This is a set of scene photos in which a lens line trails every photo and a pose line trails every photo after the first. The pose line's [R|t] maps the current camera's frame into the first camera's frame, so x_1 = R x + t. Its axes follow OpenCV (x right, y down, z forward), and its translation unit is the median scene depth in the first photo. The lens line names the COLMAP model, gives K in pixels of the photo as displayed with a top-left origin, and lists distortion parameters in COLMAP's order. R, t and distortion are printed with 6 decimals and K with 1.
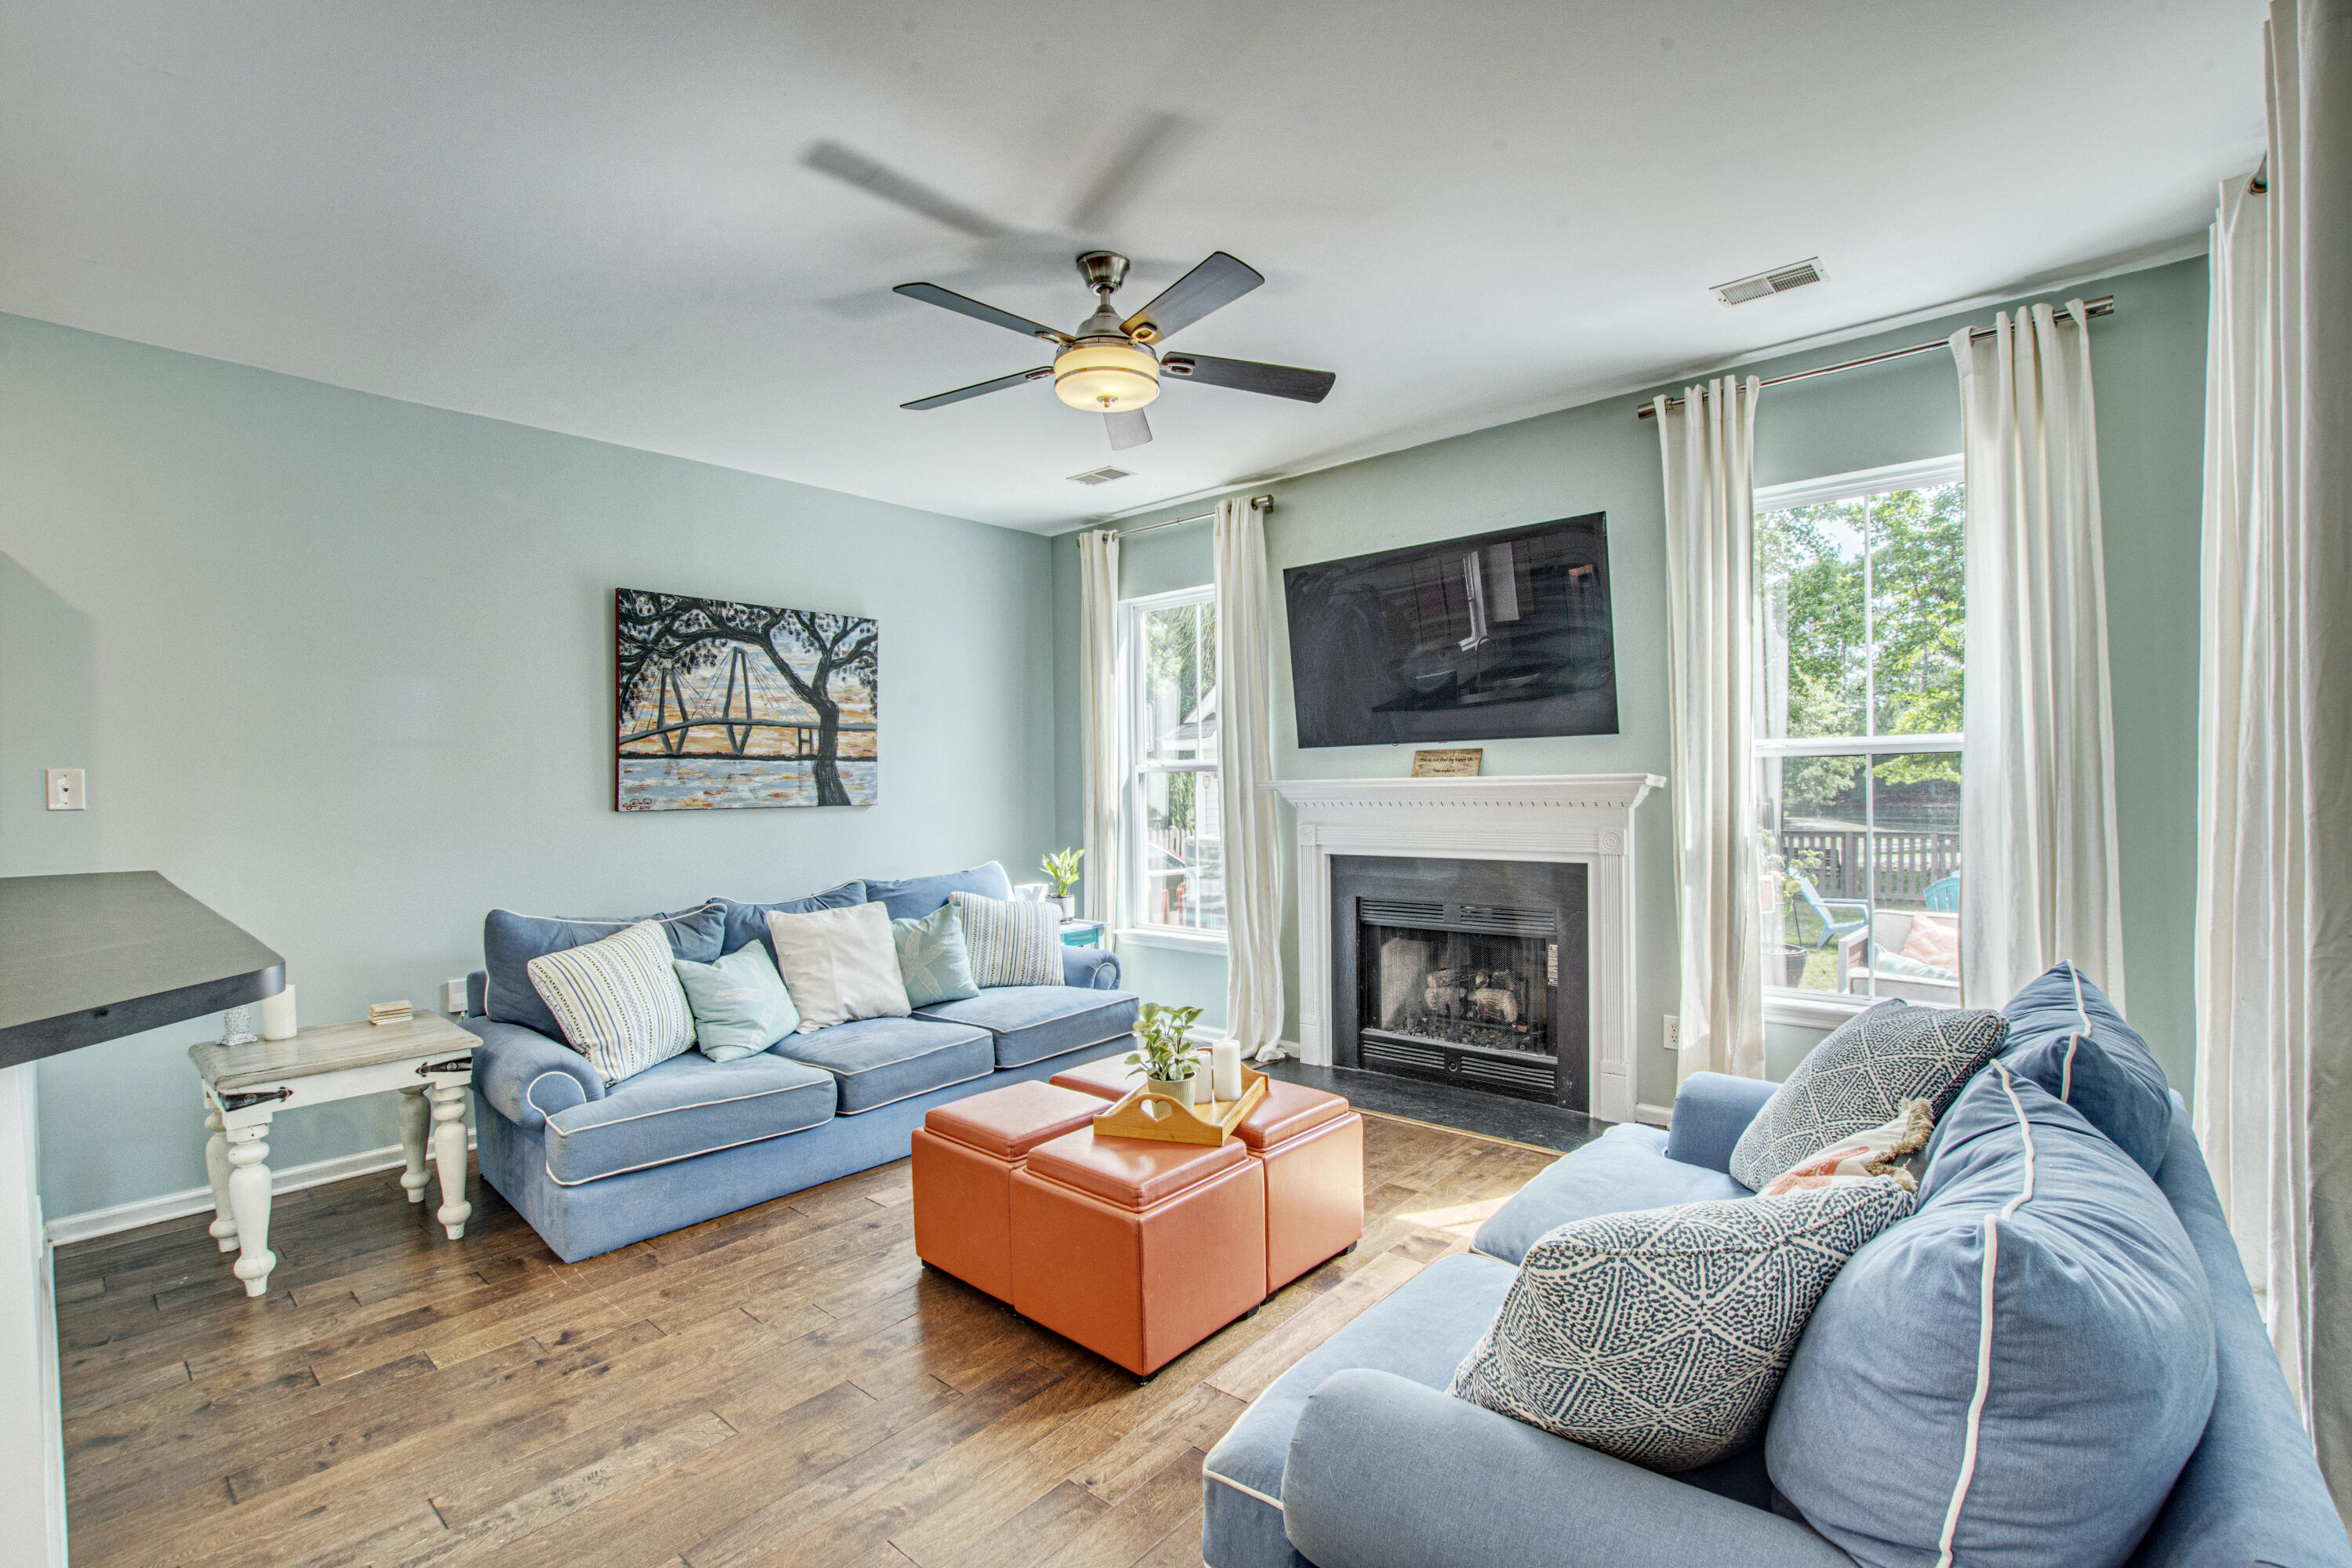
lens RADIAL K [[1043.2, 0, 1176.5], [0, 1043.2, 802.3], [0, 0, 1]] dist [-0.011731, 0.000181]
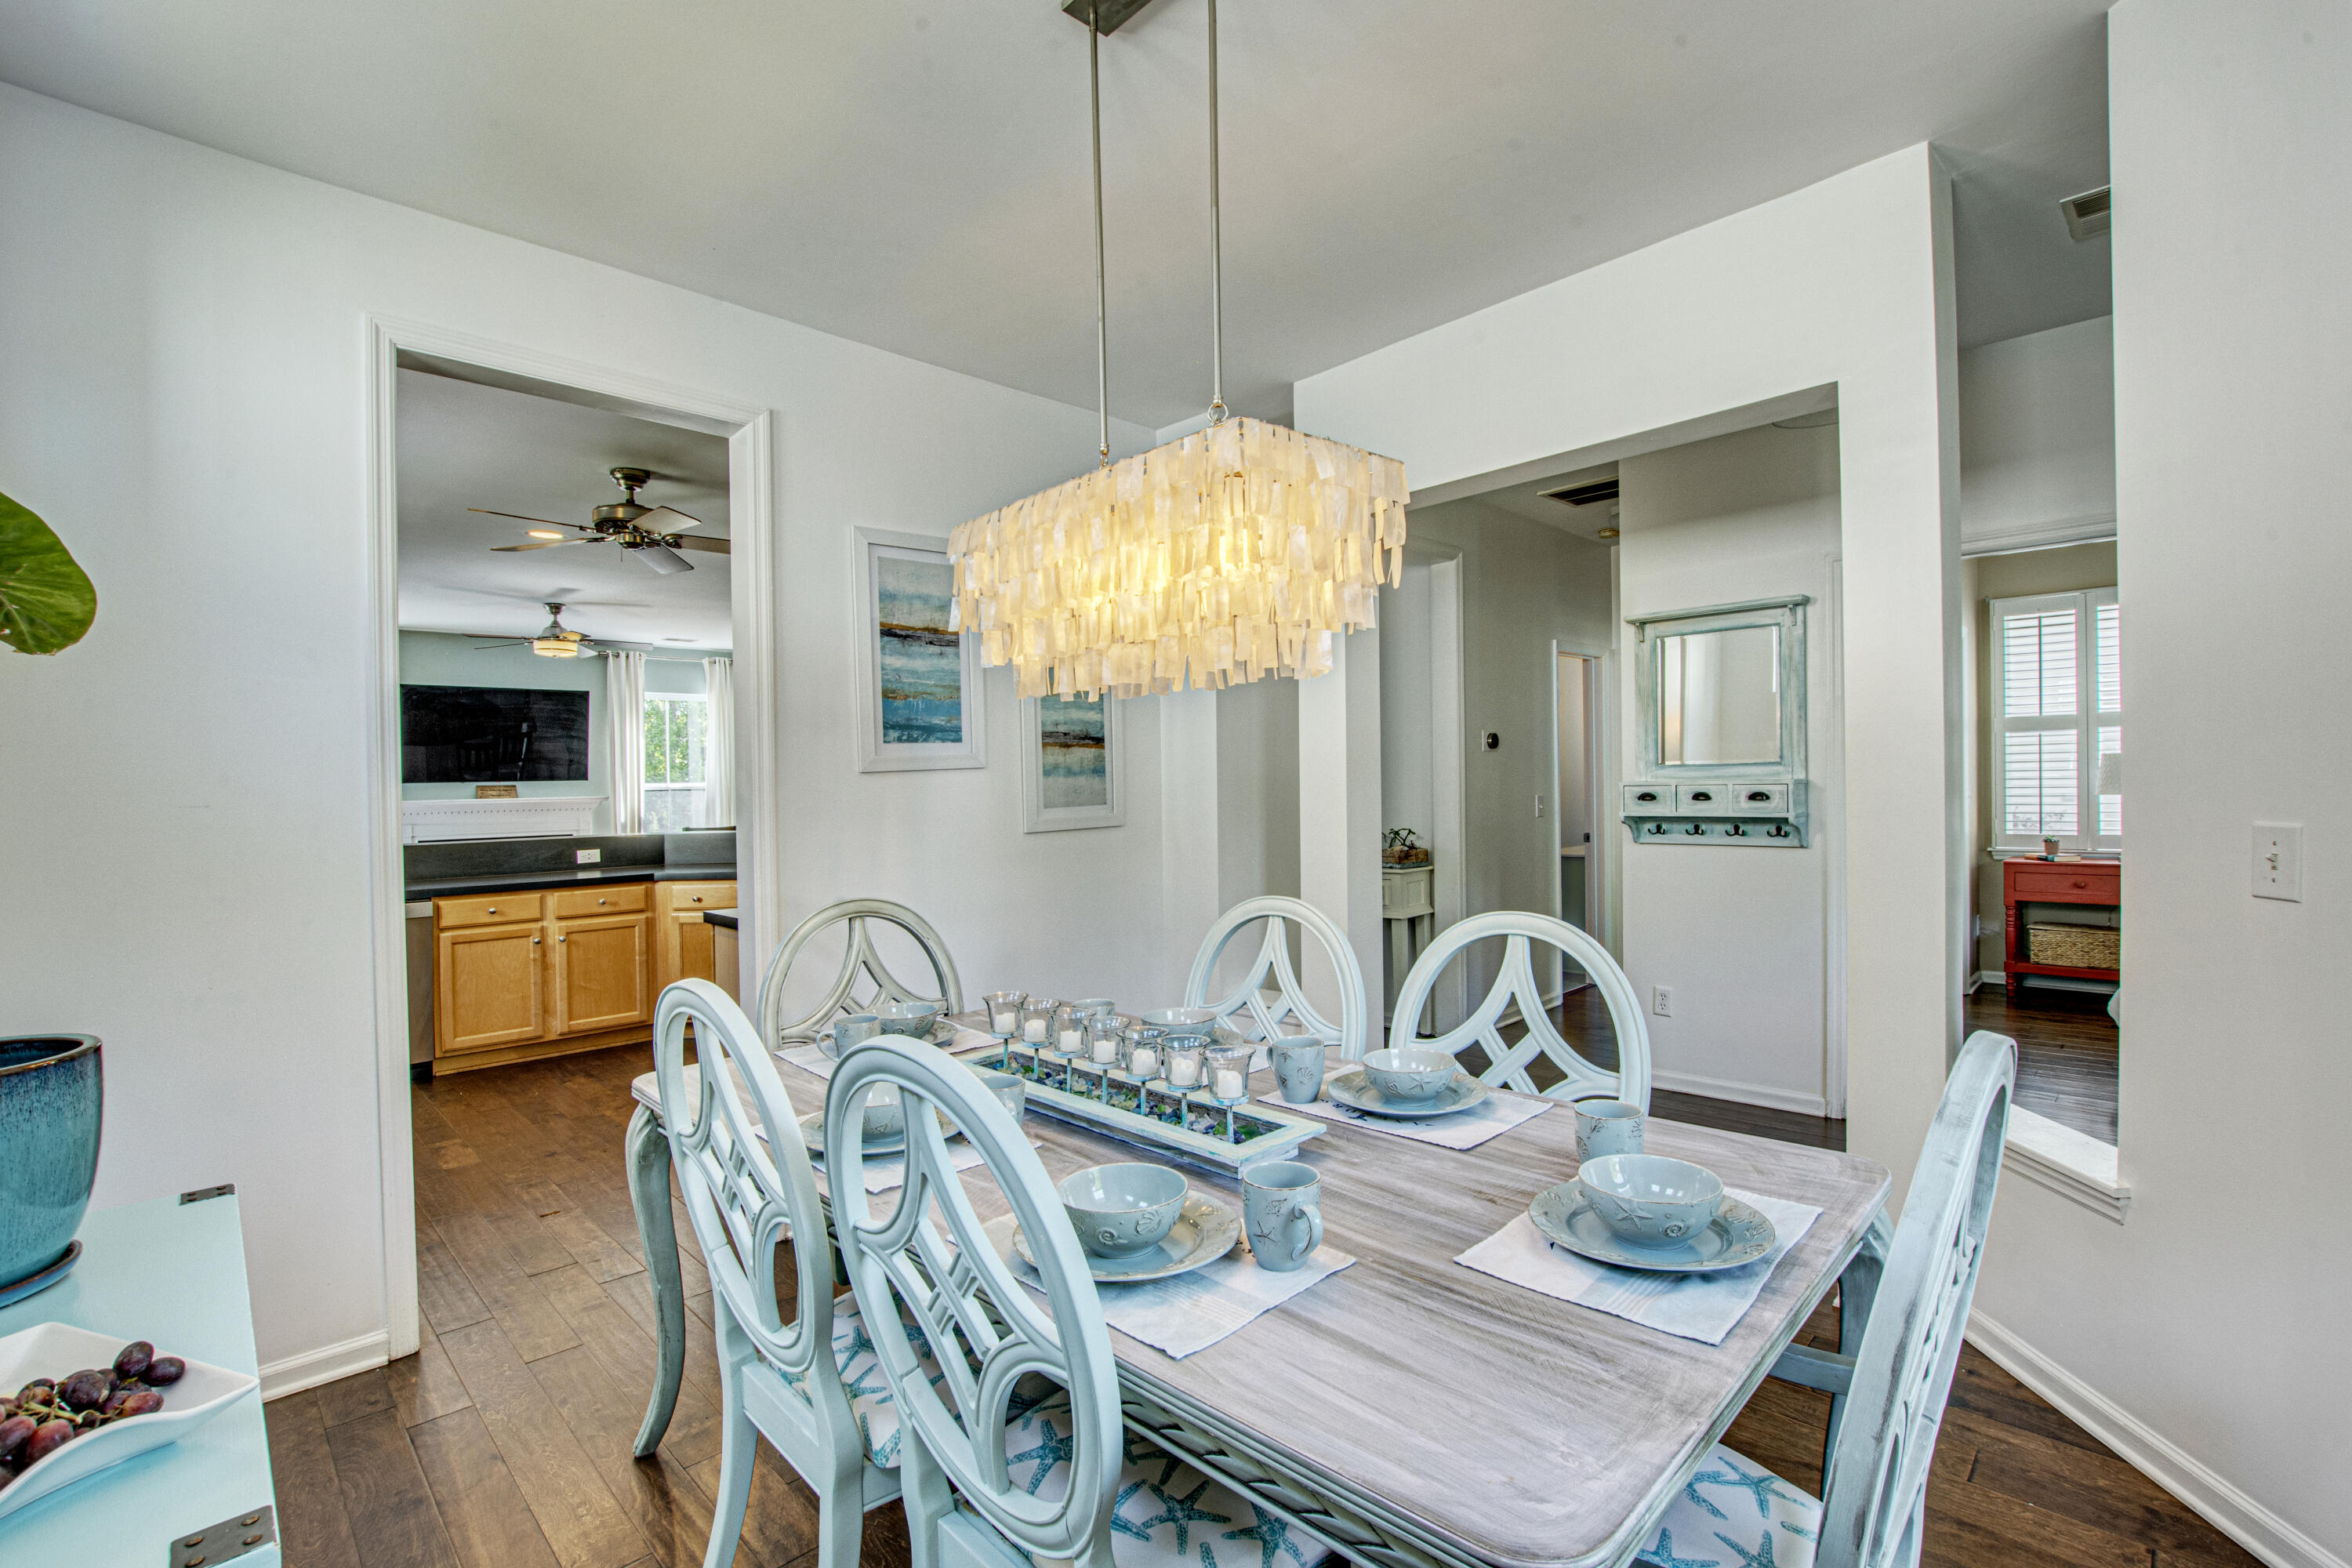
lens RADIAL K [[1043.2, 0, 1176.5], [0, 1043.2, 802.3], [0, 0, 1]] dist [-0.011731, 0.000181]
pose [[0.066221, 0.002135, 0.997803, -1.928573], [0.027775, 0.999606, -0.003983, 0.030881], [-0.997418, 0.027978, 0.066136, -0.527613]]
